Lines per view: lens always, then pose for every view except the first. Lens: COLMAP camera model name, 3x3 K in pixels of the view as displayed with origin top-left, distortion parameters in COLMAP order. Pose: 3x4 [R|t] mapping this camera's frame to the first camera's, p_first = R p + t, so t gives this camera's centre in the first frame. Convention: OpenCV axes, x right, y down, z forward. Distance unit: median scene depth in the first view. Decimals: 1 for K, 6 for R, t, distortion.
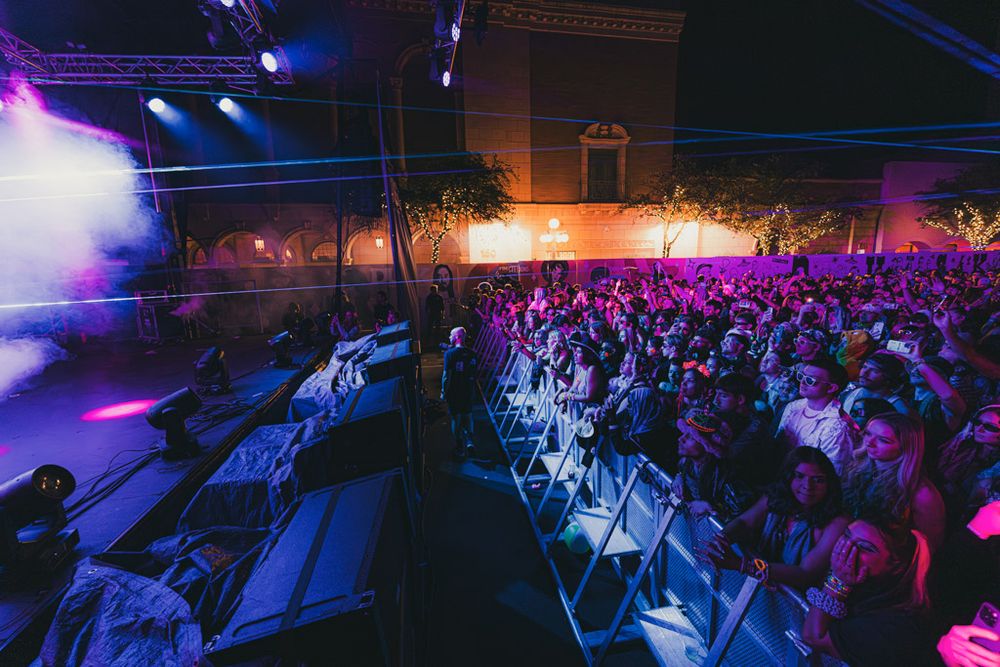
lens RADIAL K [[398.9, 0, 500.5], [0, 398.9, 336.0], [0, 0, 1]] dist [-0.002629, -0.000214]
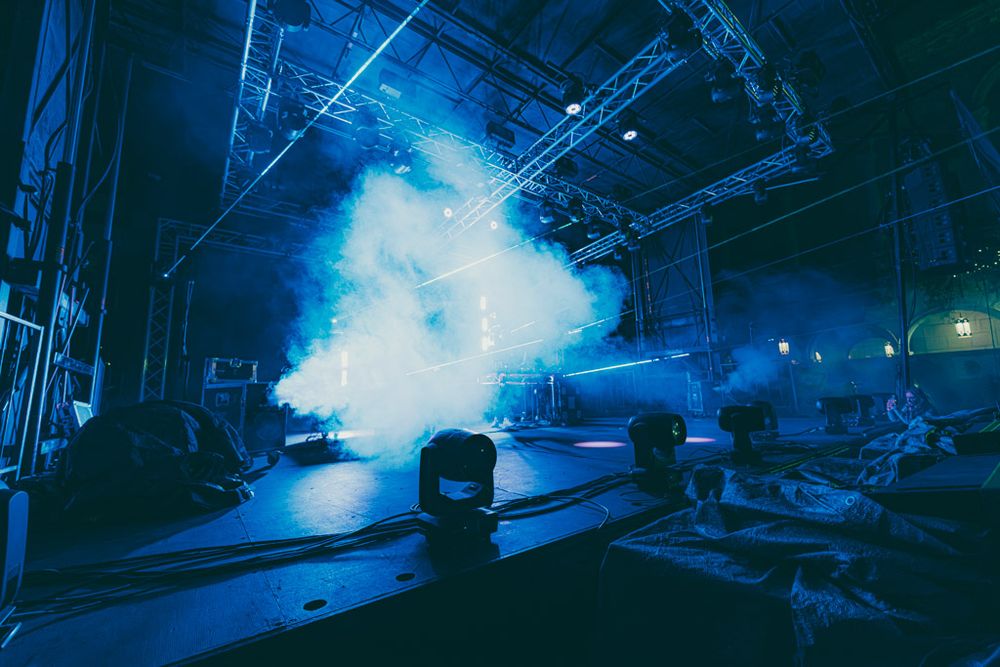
lens RADIAL K [[398.9, 0, 496.1], [0, 398.9, 339.8], [0, 0, 1]] dist [-0.002629, -0.000214]
pose [[0.413411, -0.130463, -0.901150, -0.060089], [-0.139549, 0.968912, -0.204292, 0.189596], [0.899788, 0.210211, 0.382353, -0.032921]]
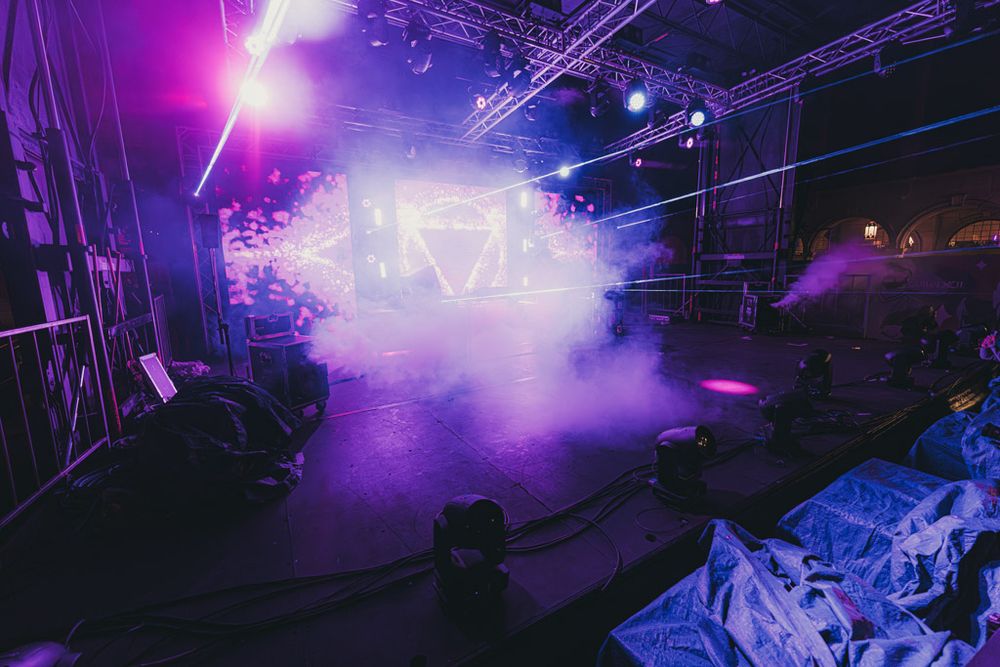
lens RADIAL K [[398.9, 0, 497.3], [0, 398.9, 332.7], [0, 0, 1]] dist [-0.002629, -0.000214]
pose [[0.311541, 0.165855, -0.935646, -0.088606], [-0.150124, 0.980875, 0.123886, -0.008857], [0.938299, 0.101867, 0.330481, -0.021133]]
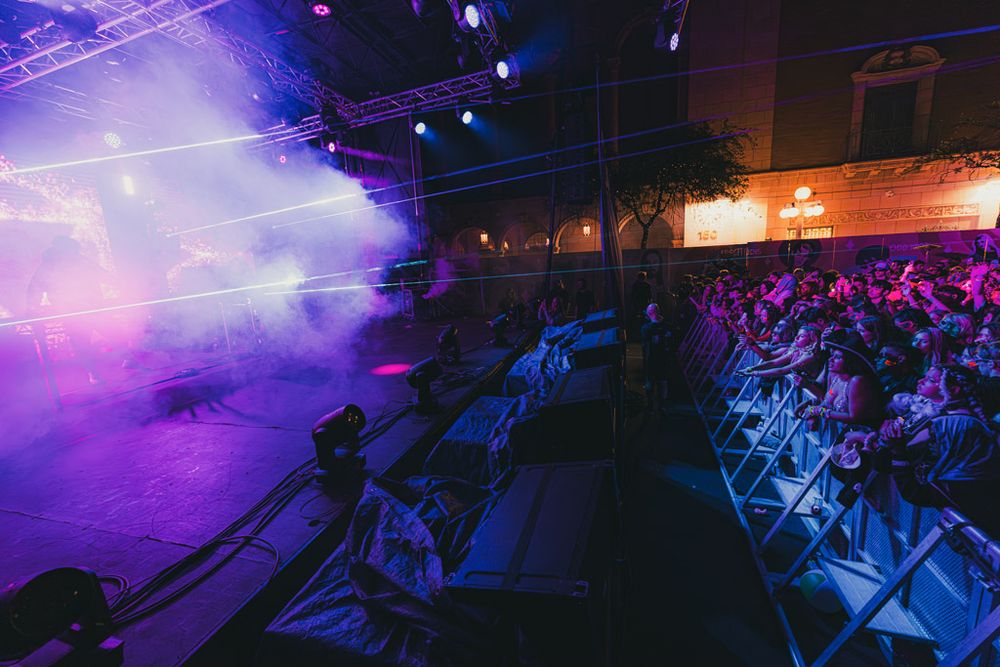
lens RADIAL K [[398.9, 0, 500.3], [0, 398.9, 336.0], [0, 0, 1]] dist [-0.002629, -0.000214]
pose [[0.880974, 0.065284, -0.468640, -0.023659], [-0.050908, 0.997764, 0.043294, 0.001416], [0.470419, -0.014283, 0.882328, 0.012340]]
